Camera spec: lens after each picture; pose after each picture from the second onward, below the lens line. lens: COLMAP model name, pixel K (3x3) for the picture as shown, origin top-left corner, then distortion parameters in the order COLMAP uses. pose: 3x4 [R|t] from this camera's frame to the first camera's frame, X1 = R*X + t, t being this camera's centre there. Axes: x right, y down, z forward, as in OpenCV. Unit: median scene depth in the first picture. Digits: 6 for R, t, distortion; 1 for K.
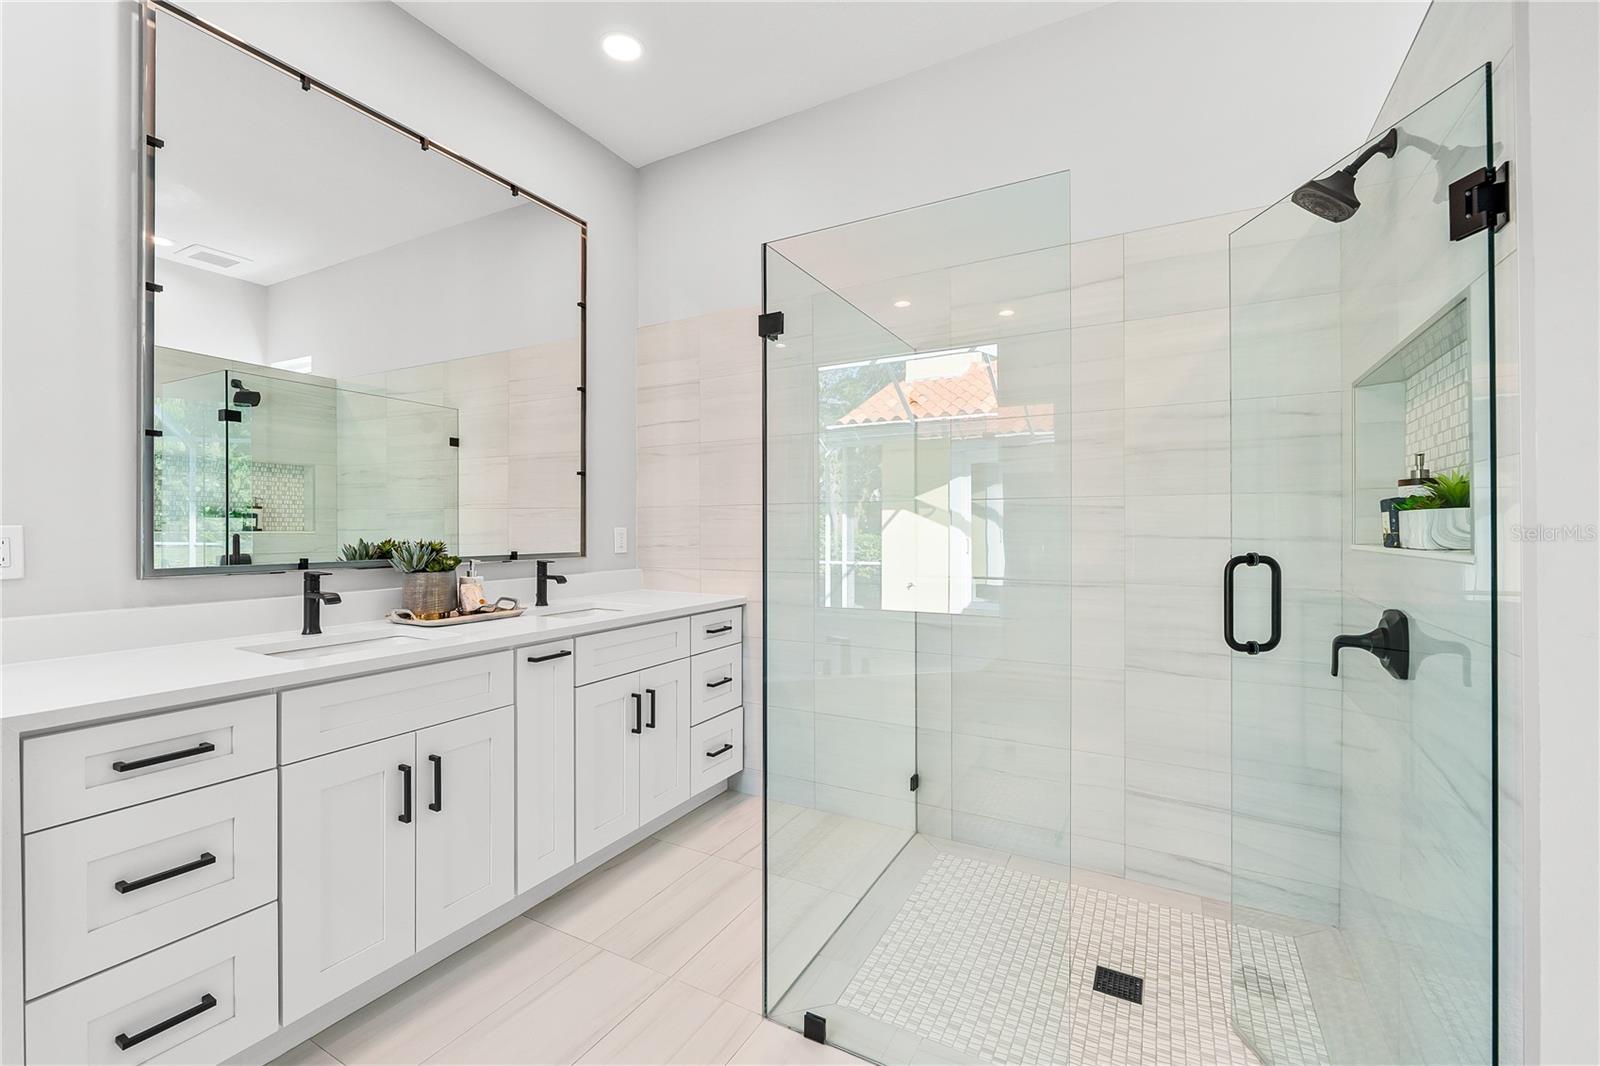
lens RADIAL K [[670.1, 0, 793.7], [0, 670.1, 536.0], [0, 0, 1]] dist [-0.005801, -0.000282]
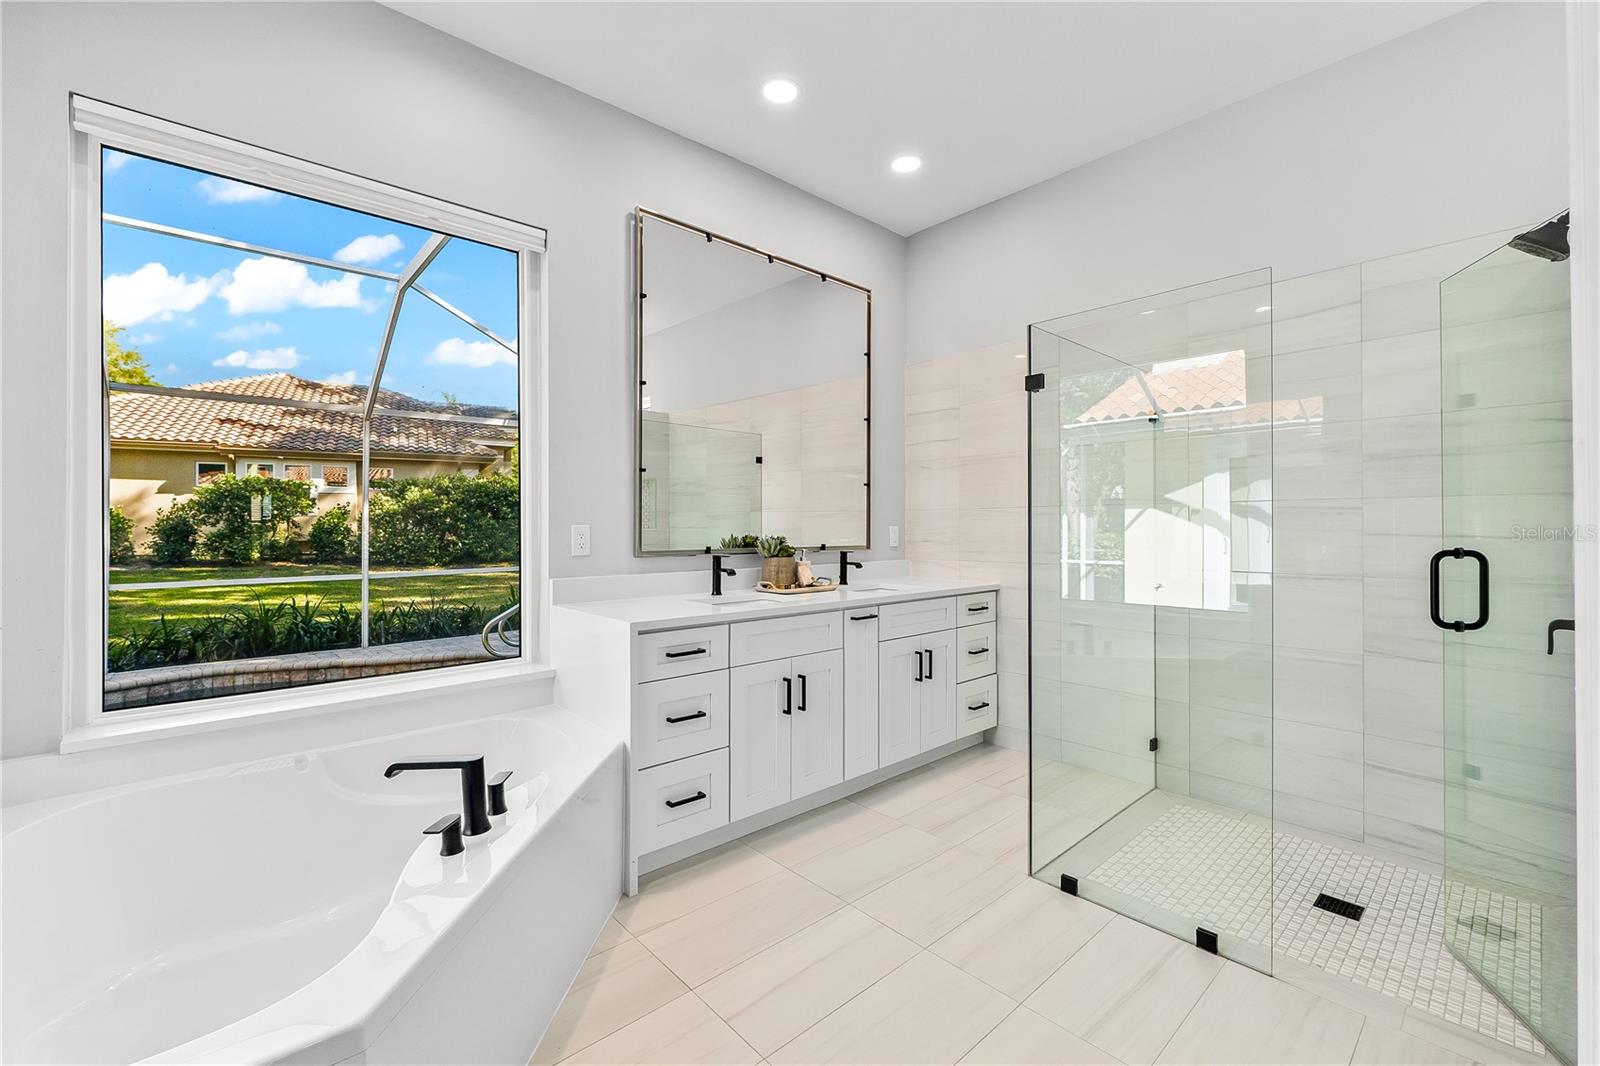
lens RADIAL K [[673.8, 0, 794.2], [0, 673.8, 527.7], [0, 0, 1]] dist [-0.002986, -0.000520]
pose [[0.947104, 0.000769, -0.320925, -0.040306], [-0.004196, 0.999941, -0.009987, 0.004021], [0.320899, 0.010805, 0.947052, -0.343897]]
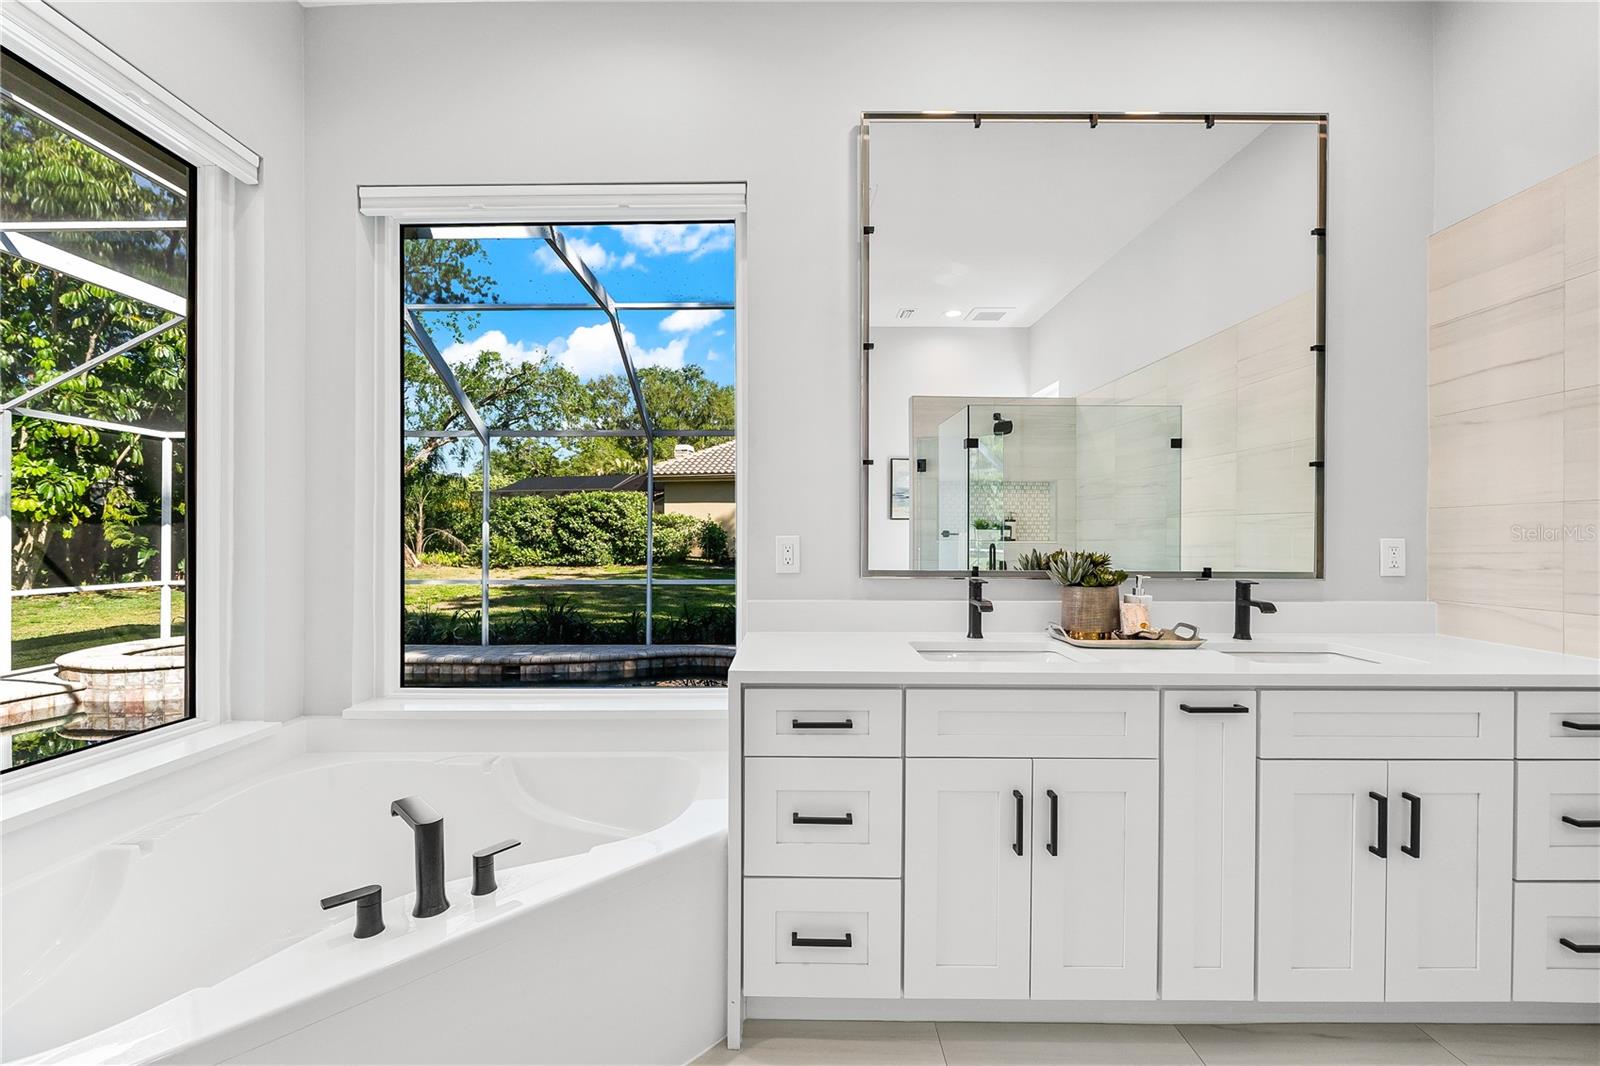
lens RADIAL K [[673.5, 0, 788.9], [0, 673.5, 543.2], [0, 0, 1]] dist [-0.003304, -0.000125]
pose [[0.480850, 0.008370, -0.876763, 0.058552], [-0.013394, 0.999908, 0.002200, -0.001880], [0.876700, 0.010686, 0.480918, 0.181719]]
